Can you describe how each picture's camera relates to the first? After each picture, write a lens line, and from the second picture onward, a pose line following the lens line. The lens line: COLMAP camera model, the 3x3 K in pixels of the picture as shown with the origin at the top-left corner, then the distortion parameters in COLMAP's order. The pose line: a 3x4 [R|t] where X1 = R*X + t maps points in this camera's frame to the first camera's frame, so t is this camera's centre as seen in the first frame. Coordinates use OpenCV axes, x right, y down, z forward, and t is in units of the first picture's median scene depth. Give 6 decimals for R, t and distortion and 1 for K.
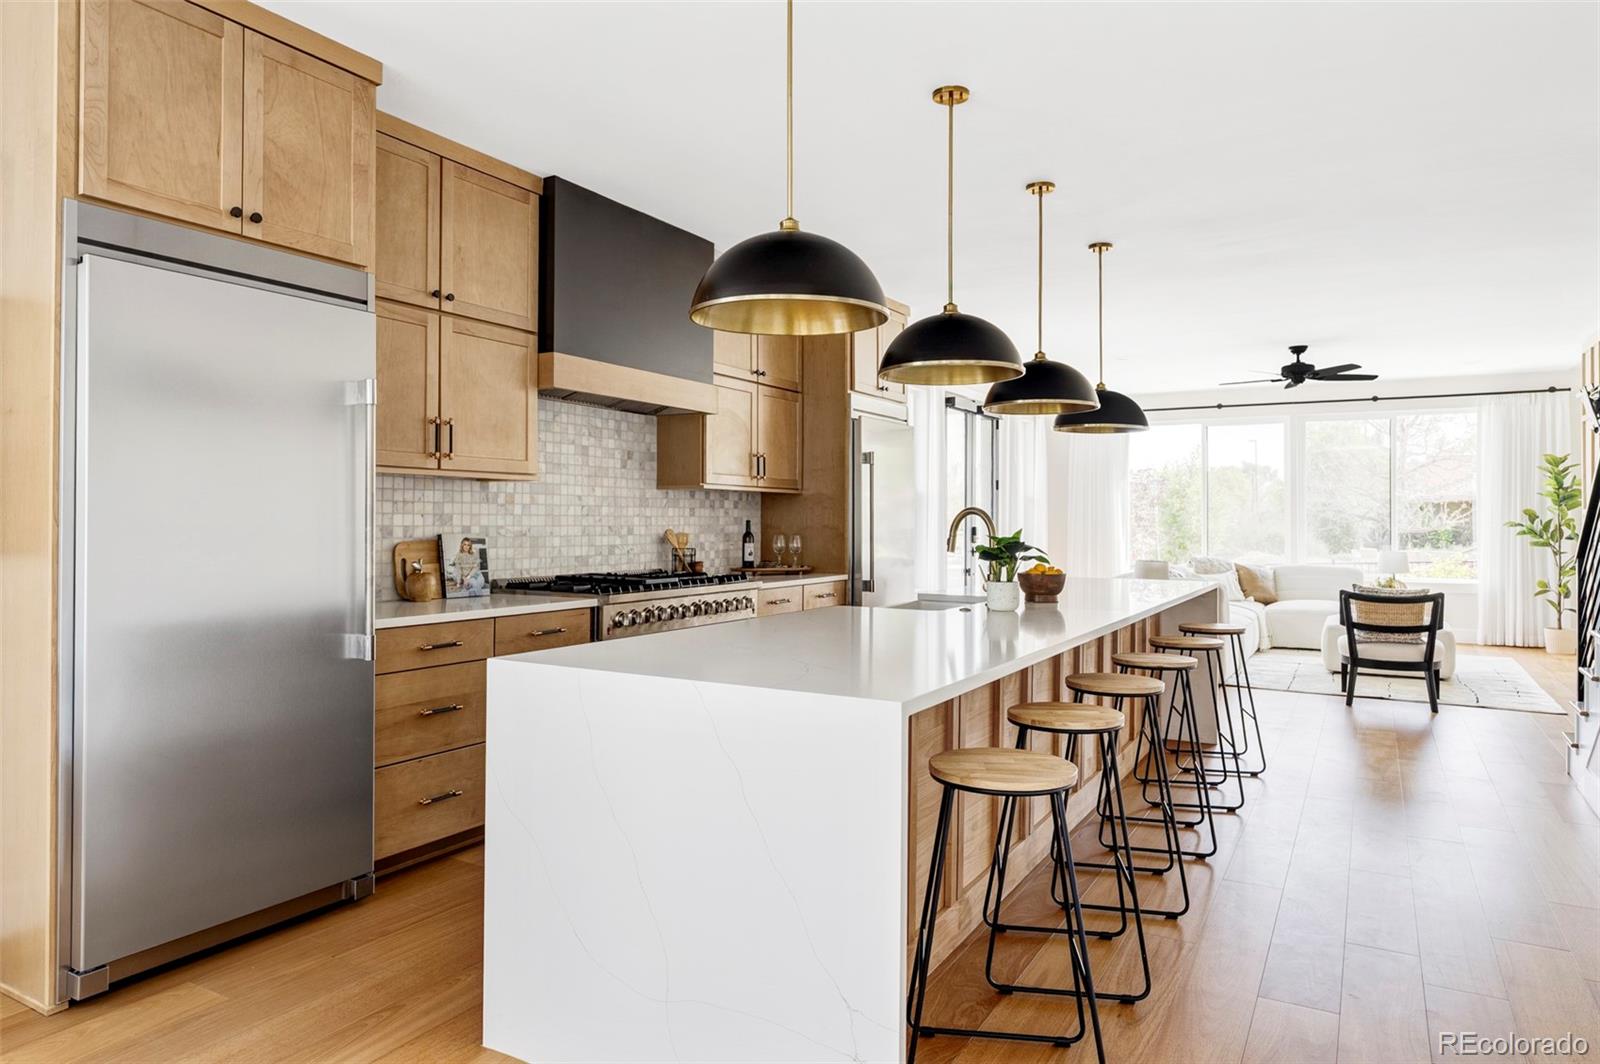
lens RADIAL K [[984.7, 0, 810.0], [0, 984.7, 510.4], [0, 0, 1]] dist [-0.000731, -0.002163]
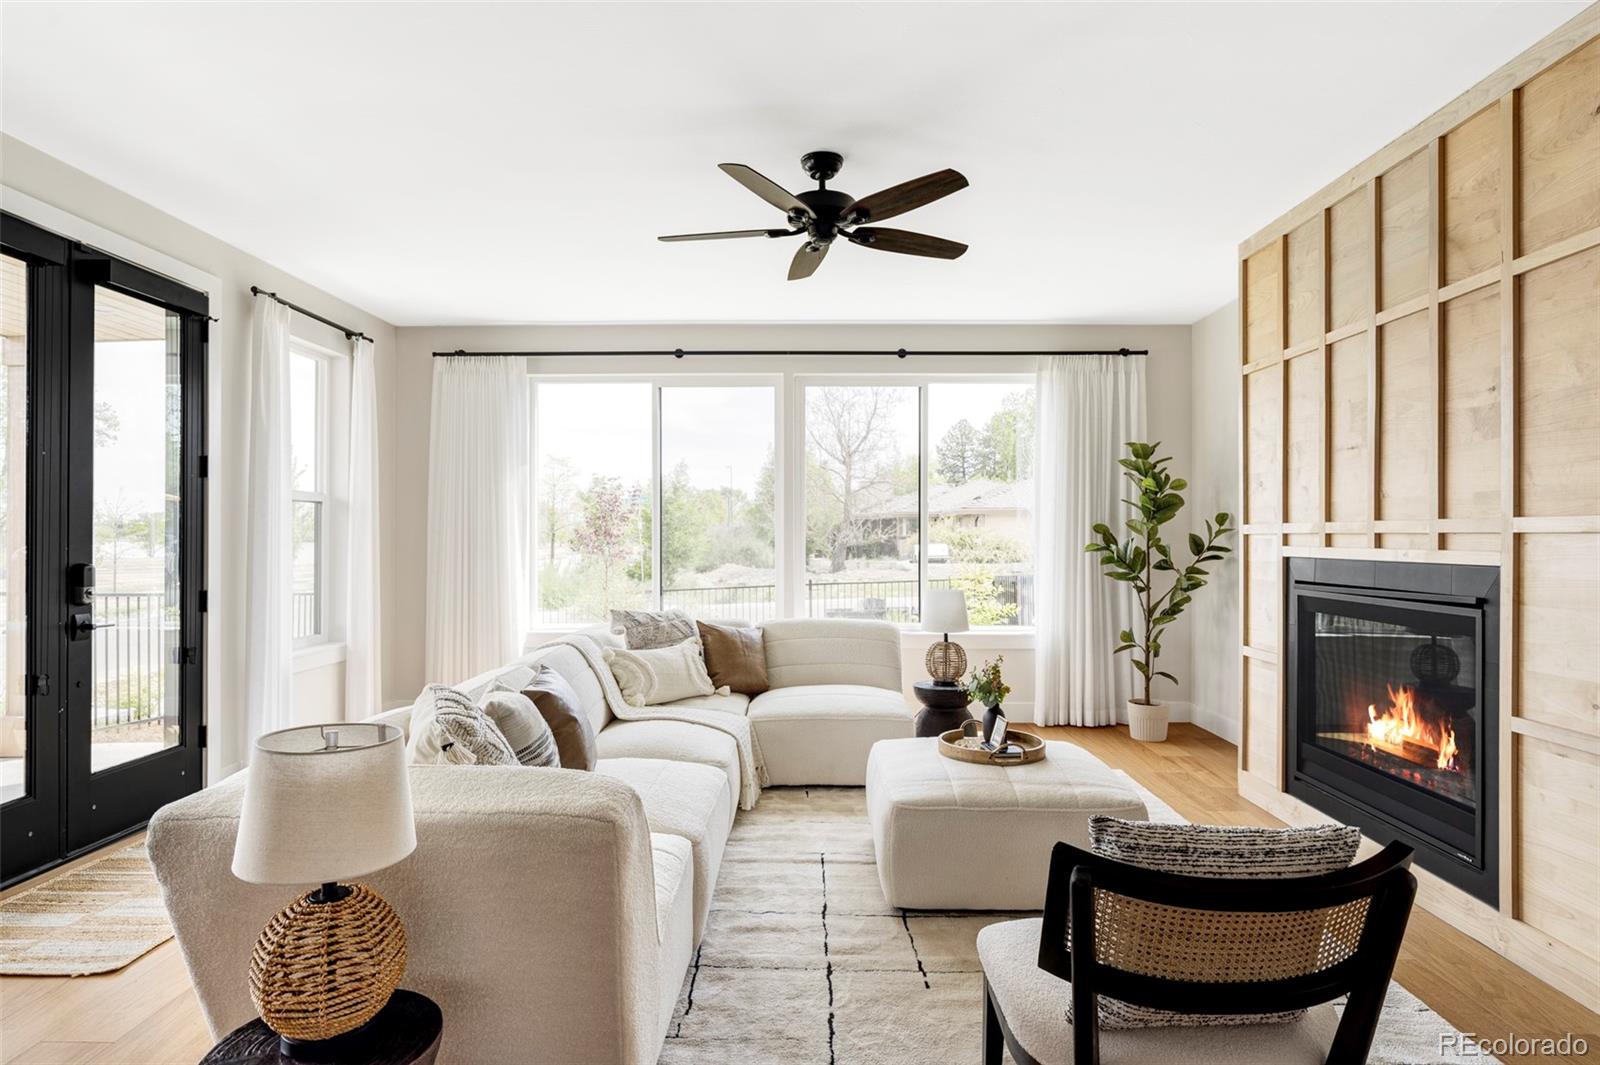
lens RADIAL K [[869.6, 0, 801.7], [0, 869.6, 532.0], [0, 0, 1]] dist [-0.002249, -0.000219]
pose [[0.874461, 0.000495, 0.485096, 0.256237], [-0.004290, 0.999968, 0.006714, 0.001378], [-0.485077, -0.007952, 0.874435, 0.570299]]
